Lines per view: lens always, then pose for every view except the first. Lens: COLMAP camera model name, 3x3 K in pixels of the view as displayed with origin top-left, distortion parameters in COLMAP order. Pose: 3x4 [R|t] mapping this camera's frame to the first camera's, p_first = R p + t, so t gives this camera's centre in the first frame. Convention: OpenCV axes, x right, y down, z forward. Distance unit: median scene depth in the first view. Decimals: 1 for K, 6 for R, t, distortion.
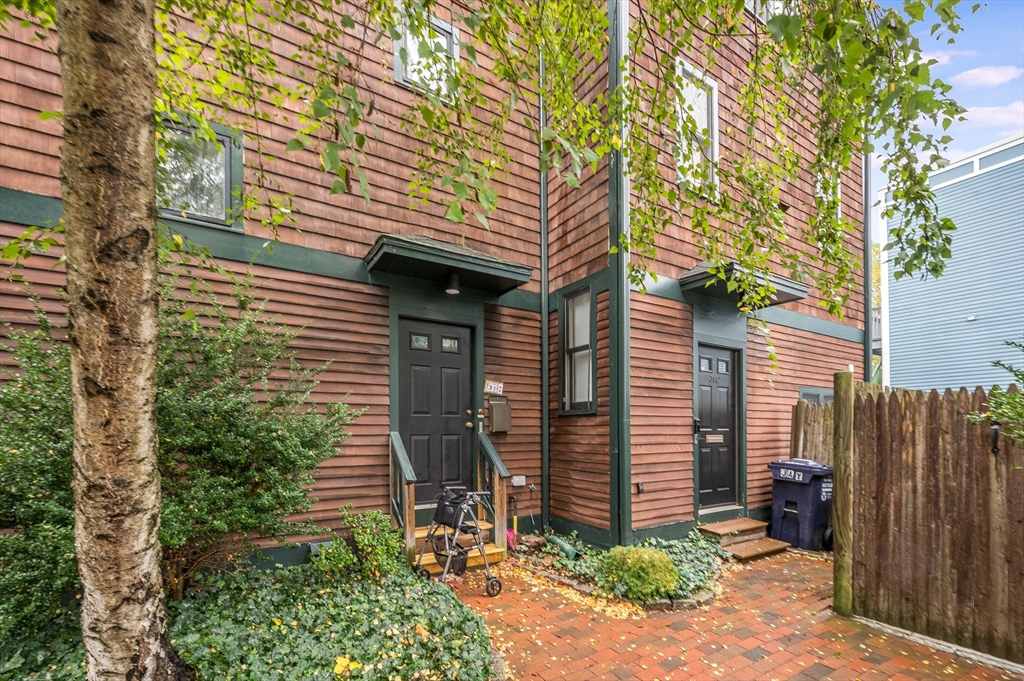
lens RADIAL K [[430.7, 0, 511.6], [0, 430.7, 425.2], [0, 0, 1]] dist [0.000277, 0.000130]
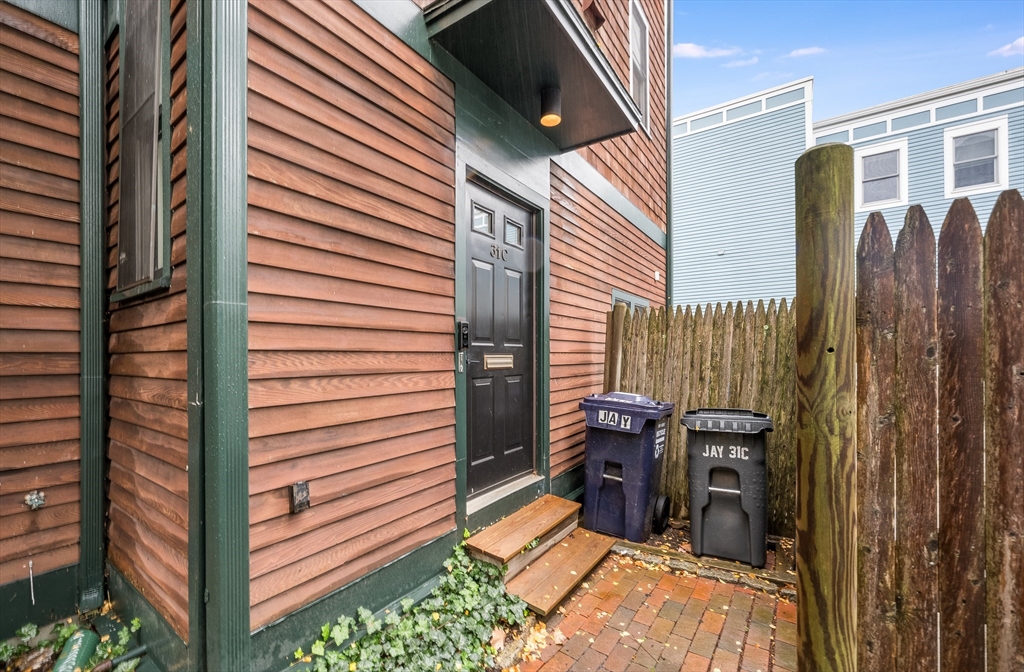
lens RADIAL K [[416.2, 0, 510.3], [0, 416.2, 353.2], [0, 0, 1]] dist [0.000047, 0.000004]
pose [[0.910459, 0.001011, 0.413597, 0.275448], [-0.002460, 0.999993, 0.002972, 0.020014], [-0.413591, -0.003723, 0.910455, 0.531562]]
